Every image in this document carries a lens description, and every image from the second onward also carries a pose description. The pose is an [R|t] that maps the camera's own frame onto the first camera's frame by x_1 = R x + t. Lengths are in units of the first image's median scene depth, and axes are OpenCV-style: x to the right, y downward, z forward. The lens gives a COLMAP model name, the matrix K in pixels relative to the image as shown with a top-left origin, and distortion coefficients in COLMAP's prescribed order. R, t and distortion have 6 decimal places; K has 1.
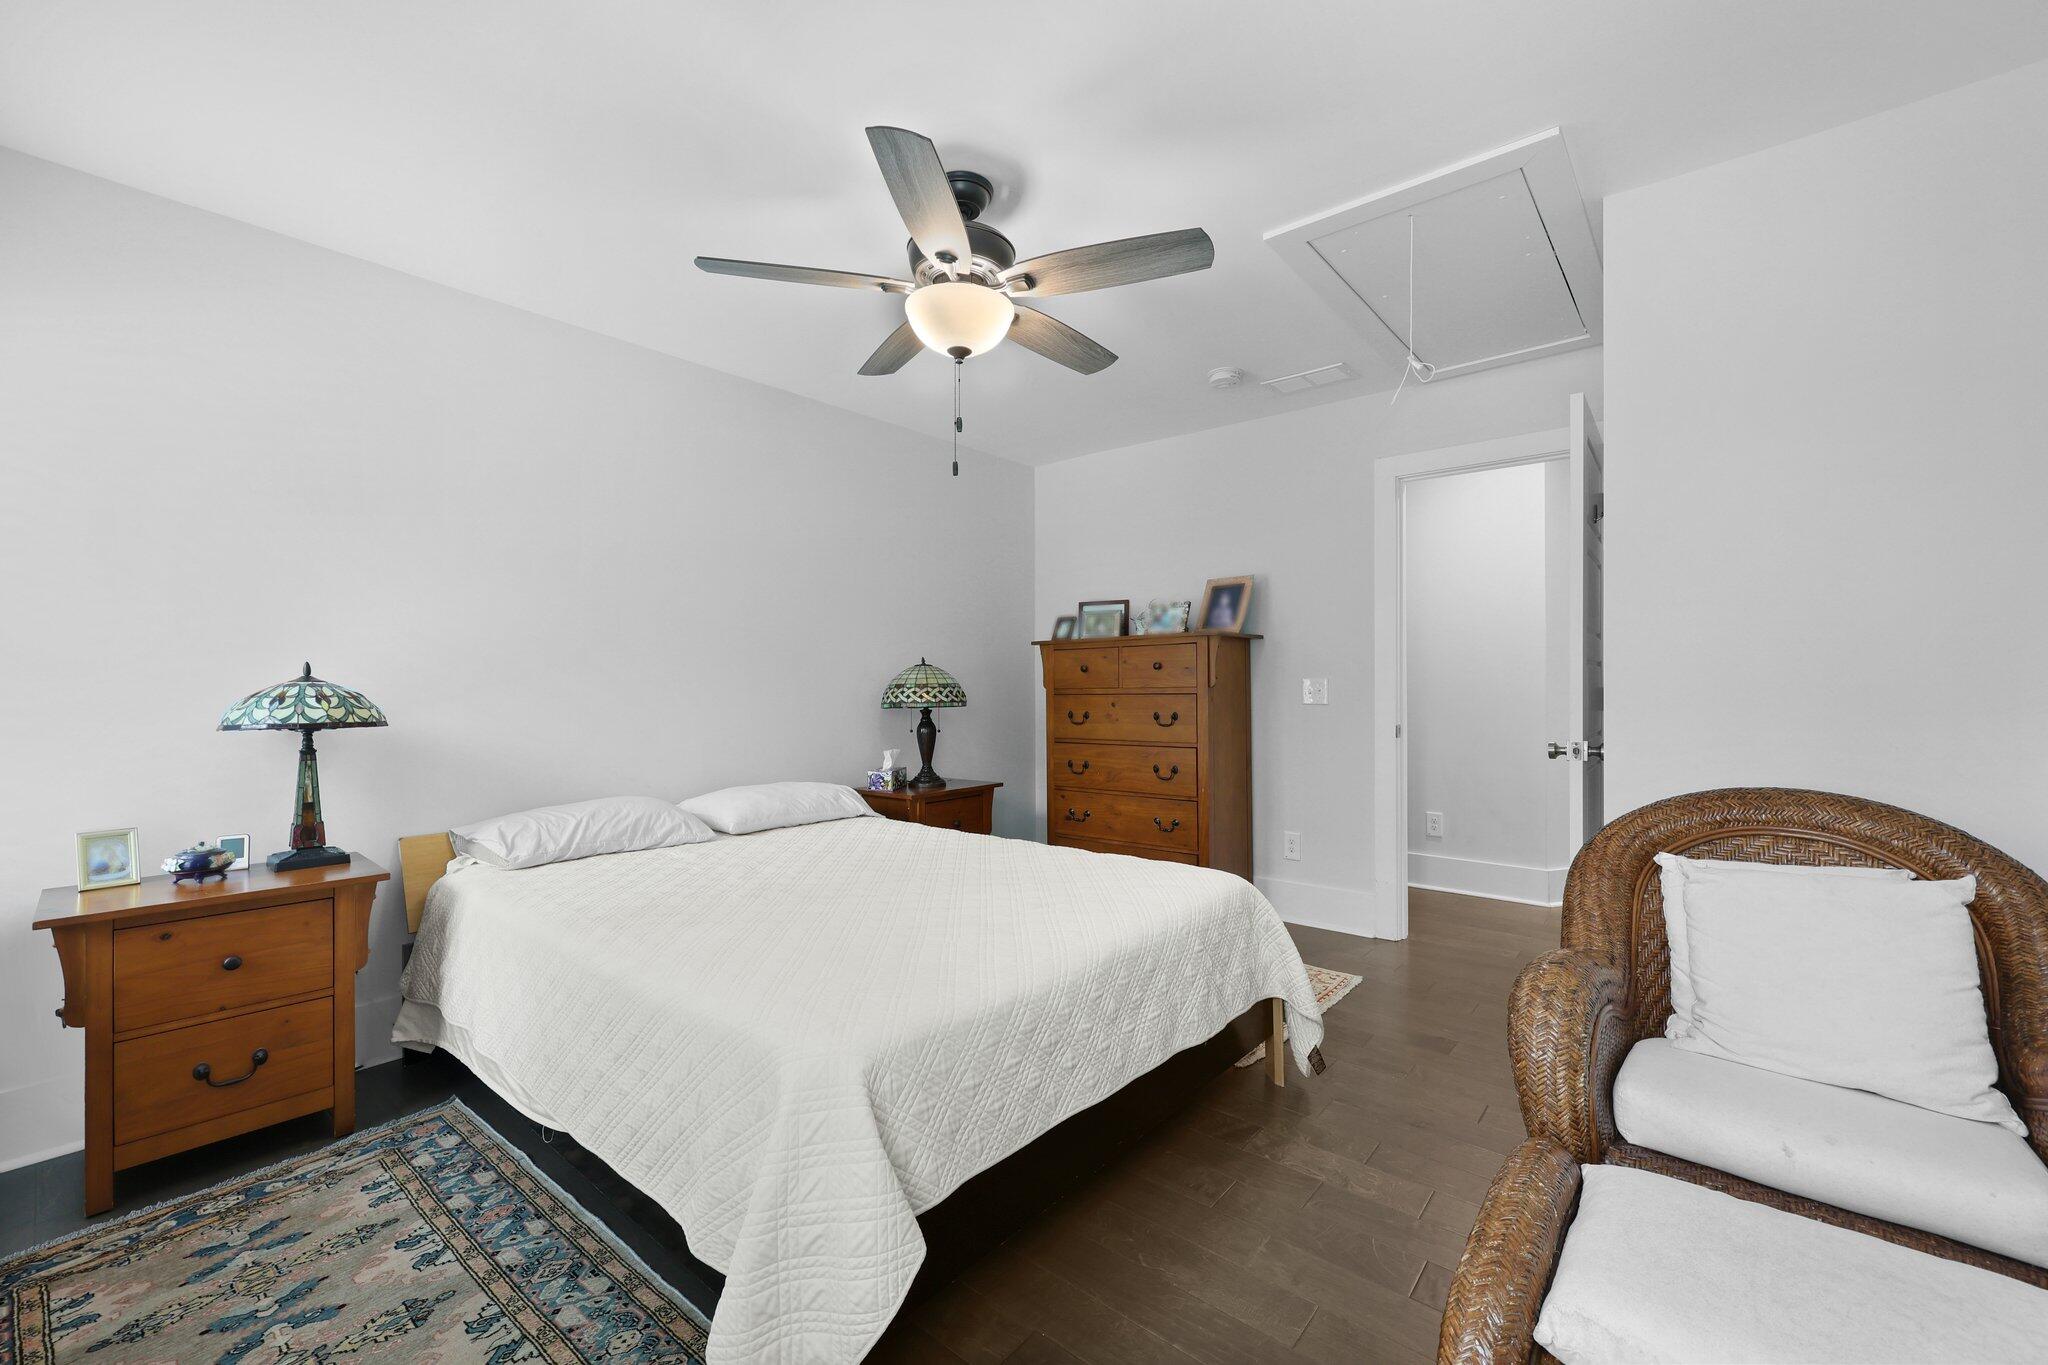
lens RADIAL K [[848.0, 0, 1024.0], [0, 848.0, 682.5], [0, 0, 1]] dist [0.001344, -0.000257]
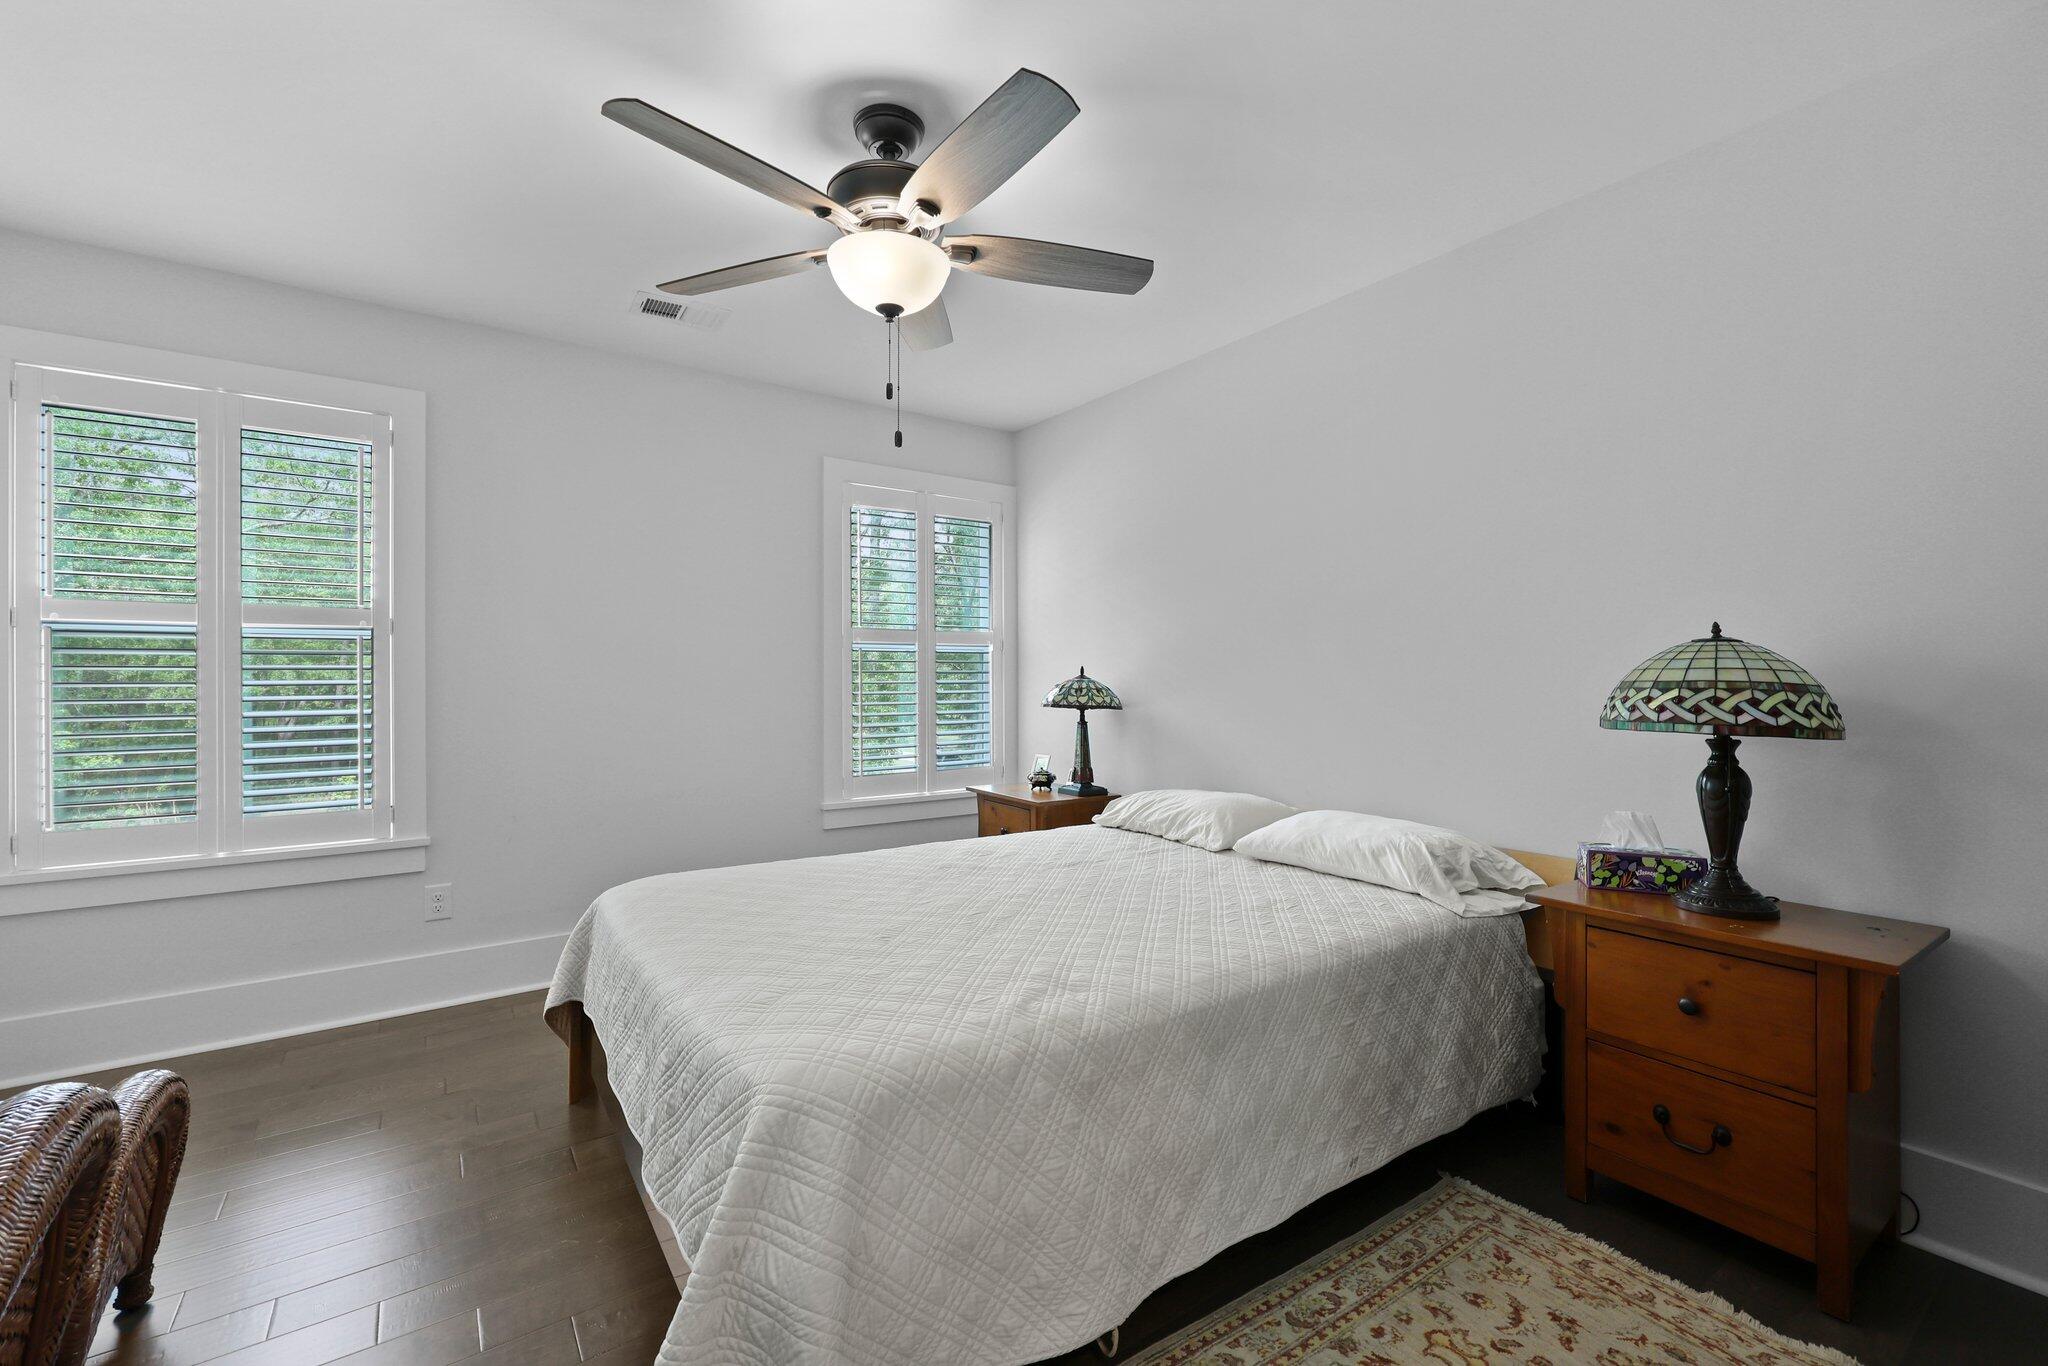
lens RADIAL K [[848.0, 0, 1024.0], [0, 848.0, 683.0], [0, 0, 1]] dist [0.001344, -0.000257]
pose [[-0.241088, 0.002602, -0.970500, 0.428248], [-0.002790, 0.999990, 0.003374, 0.001281], [0.970499, 0.003521, -0.241079, 0.762165]]
